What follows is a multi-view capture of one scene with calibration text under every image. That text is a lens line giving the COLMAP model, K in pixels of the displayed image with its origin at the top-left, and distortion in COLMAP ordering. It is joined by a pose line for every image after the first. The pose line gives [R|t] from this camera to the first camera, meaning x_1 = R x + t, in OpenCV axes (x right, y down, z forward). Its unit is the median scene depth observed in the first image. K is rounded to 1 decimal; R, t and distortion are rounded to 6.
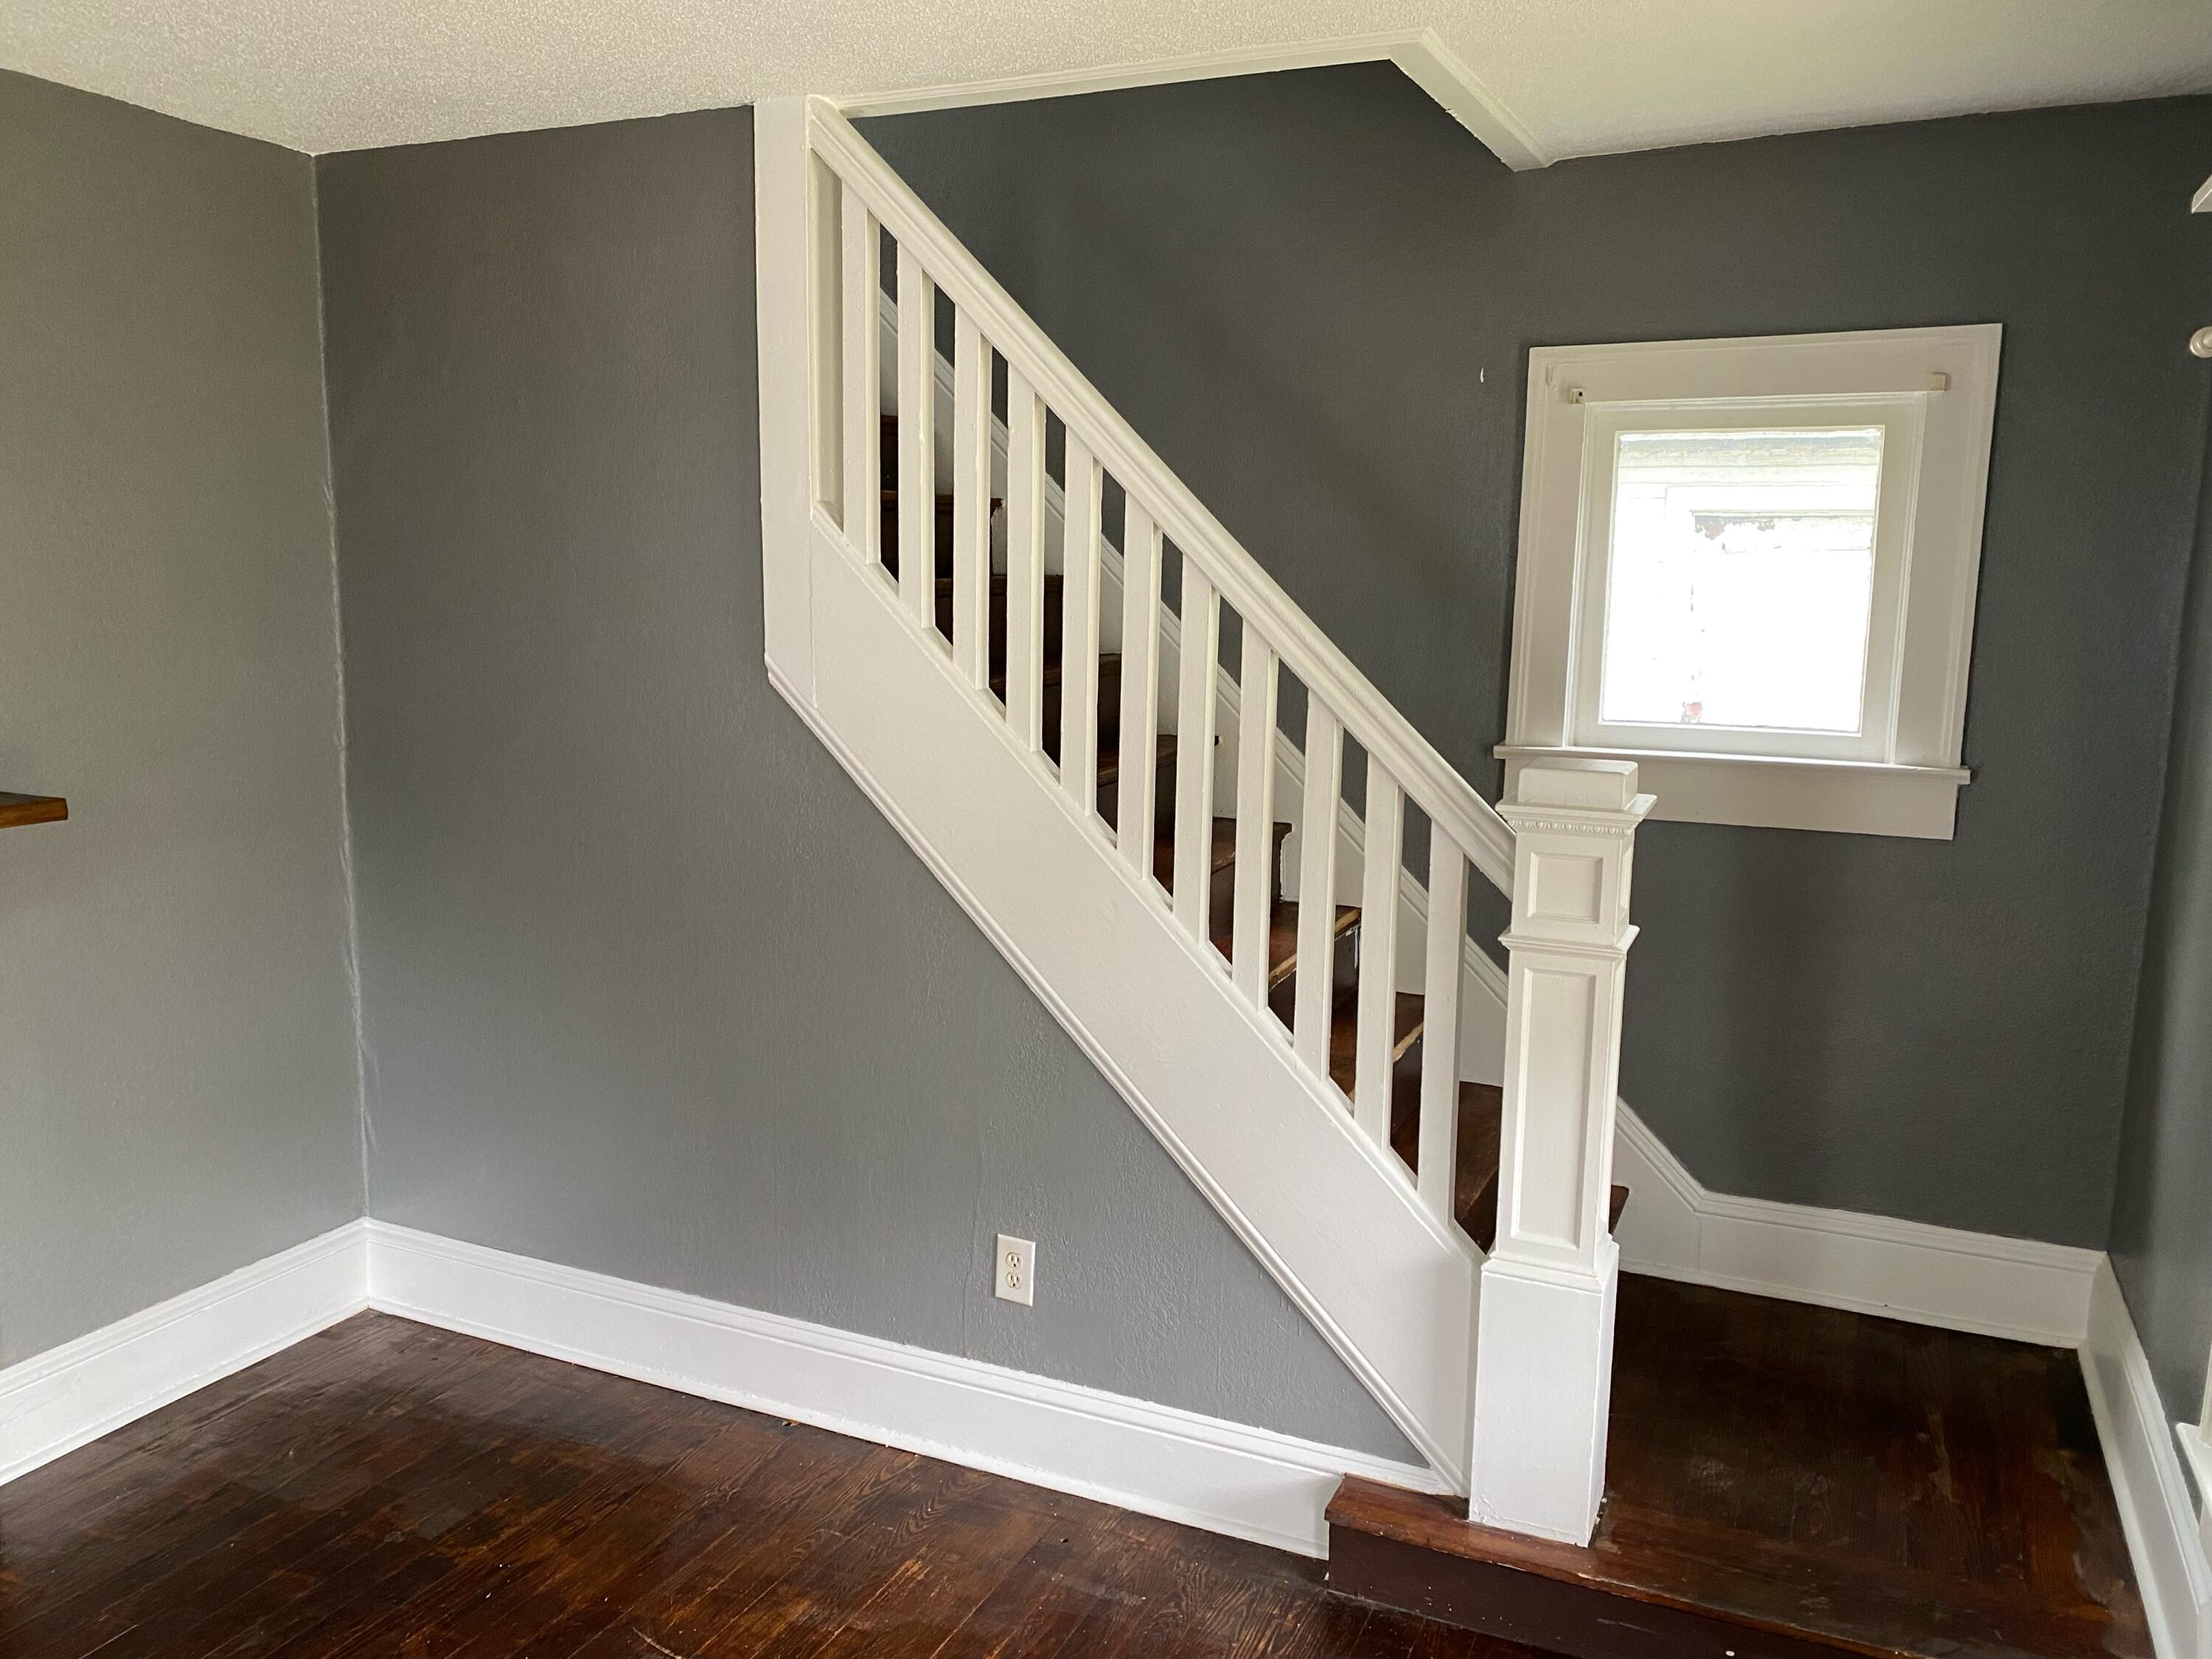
lens RADIAL K [[1723.6, 0, 1123.1], [0, 1723.6, 827.5], [0, 0, 1]] dist [0.093814, -0.084223]
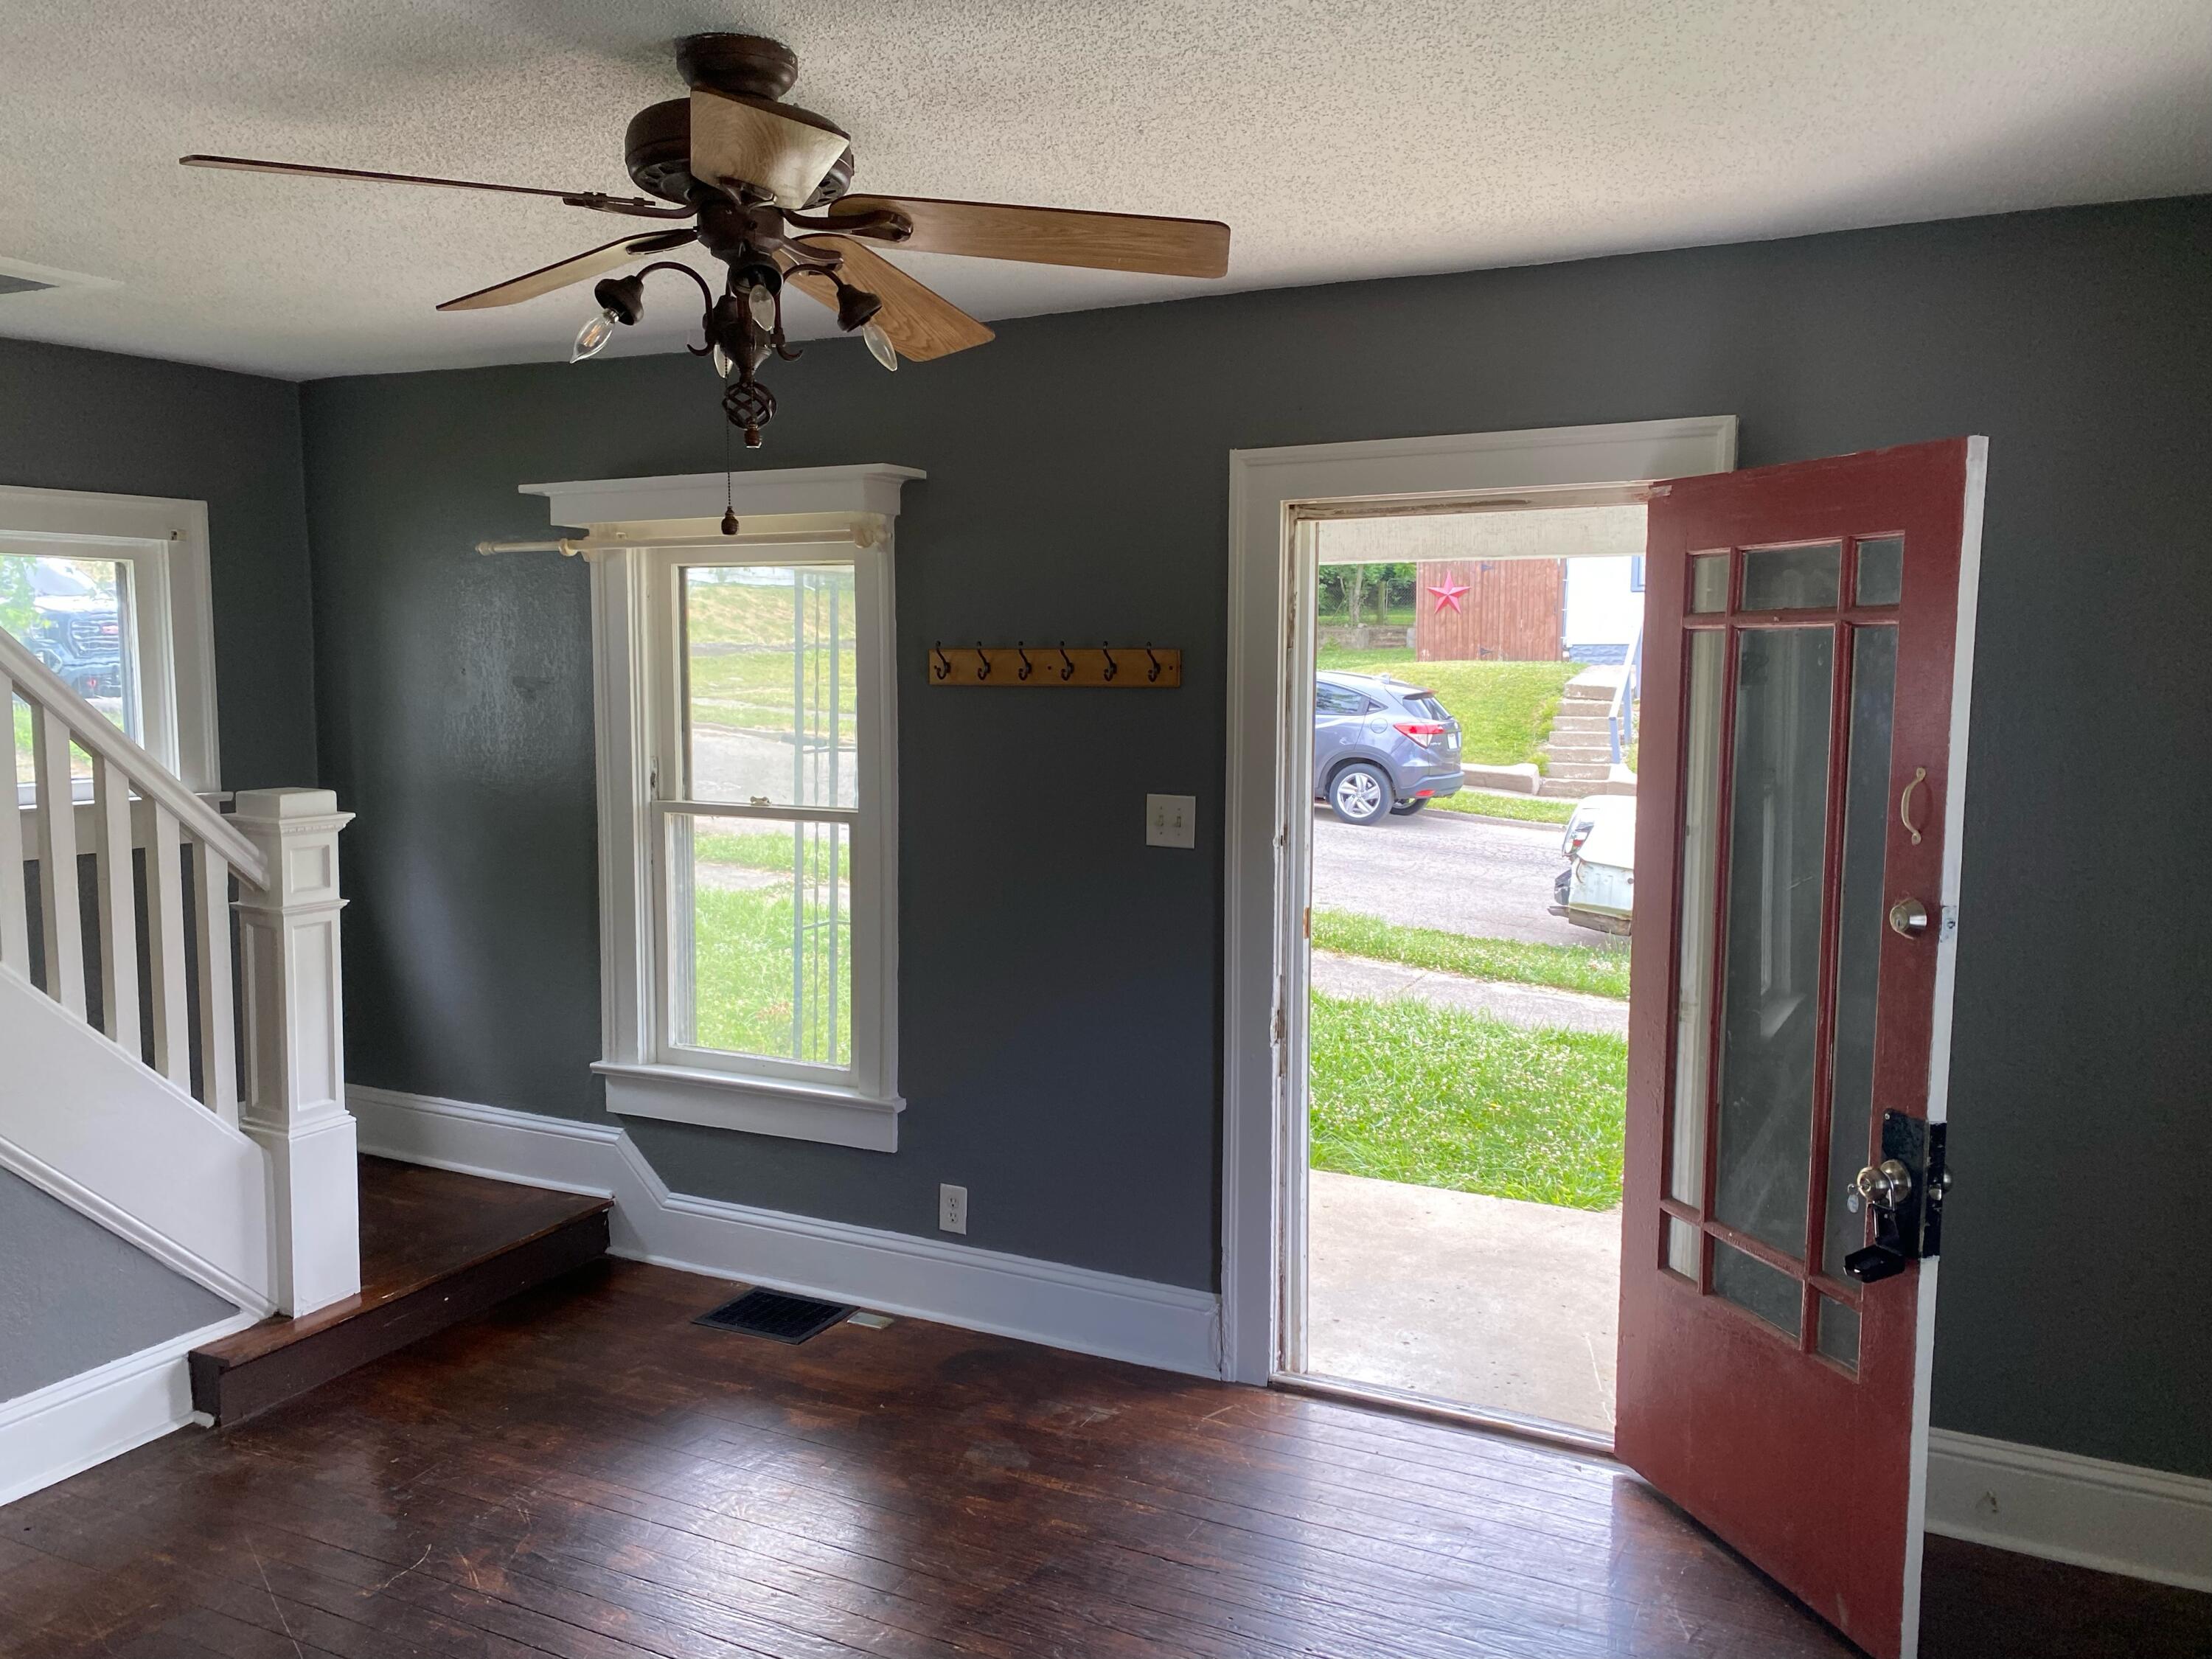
lens RADIAL K [[1723.6, 0, 1123.1], [0, 1723.6, 827.5], [0, 0, 1]] dist [0.093814, -0.084223]
pose [[0.040537, -0.121038, 0.991820, -1.157974], [0.151363, 0.981924, 0.113644, -0.064290], [-0.987647, 0.145518, 0.058125, 0.175410]]
